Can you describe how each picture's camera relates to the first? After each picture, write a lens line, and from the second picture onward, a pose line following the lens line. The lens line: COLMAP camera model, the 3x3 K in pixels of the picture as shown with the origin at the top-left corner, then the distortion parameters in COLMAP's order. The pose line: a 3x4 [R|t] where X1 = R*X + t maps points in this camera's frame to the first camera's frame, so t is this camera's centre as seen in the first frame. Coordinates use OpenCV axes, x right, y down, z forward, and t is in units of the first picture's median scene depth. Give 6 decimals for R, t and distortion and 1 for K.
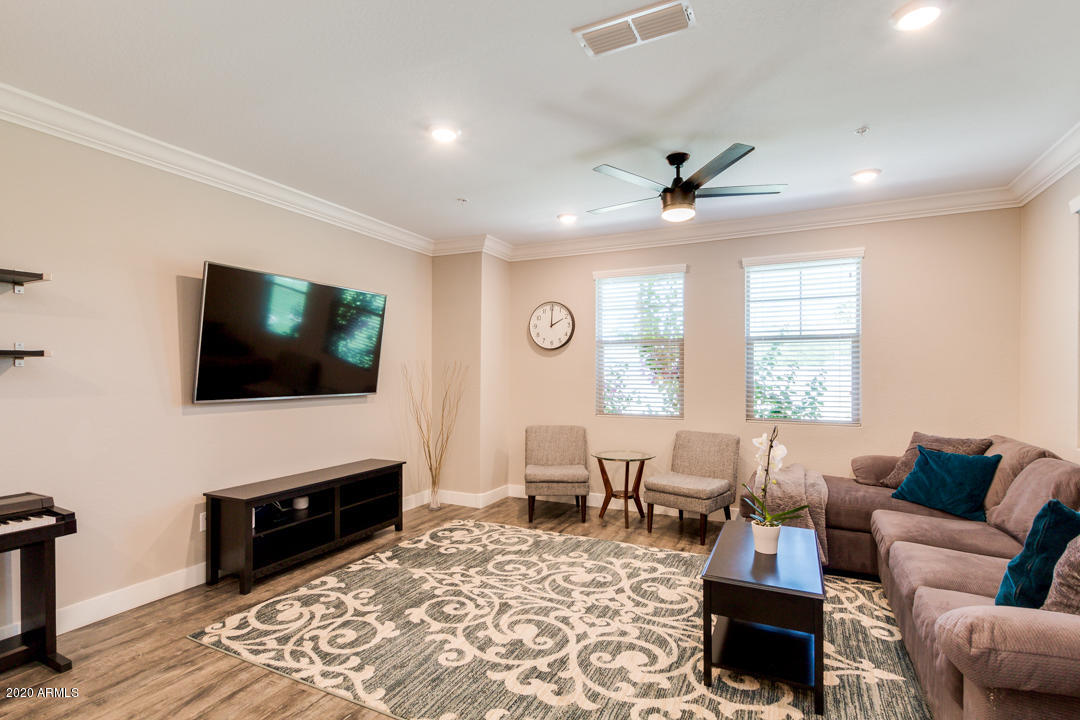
lens RADIAL K [[522.2, 0, 544.7], [0, 522.2, 365.4], [0, 0, 1]] dist [0.011373, -0.000491]
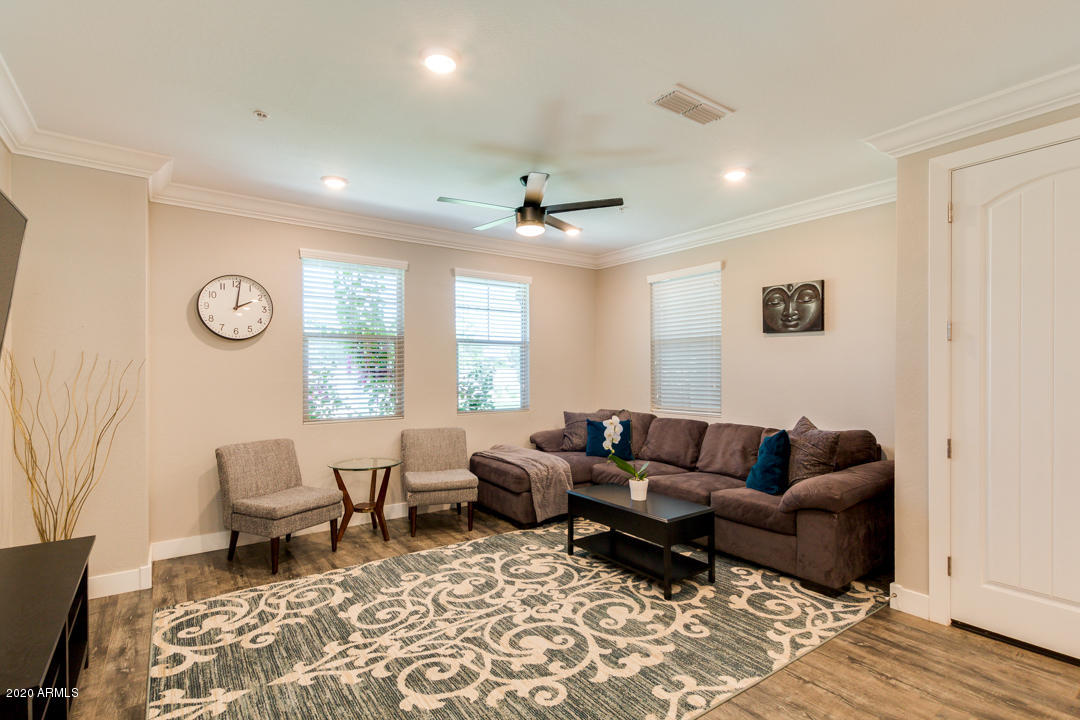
lens RADIAL K [[522.2, 0, 543.5], [0, 522.2, 366.4], [0, 0, 1]] dist [0.011373, -0.000491]
pose [[0.468590, 0.003937, 0.883407, -0.662478], [-0.010877, 0.999940, 0.001313, 0.000936], [-0.883349, -0.010224, 0.468605, 0.411013]]
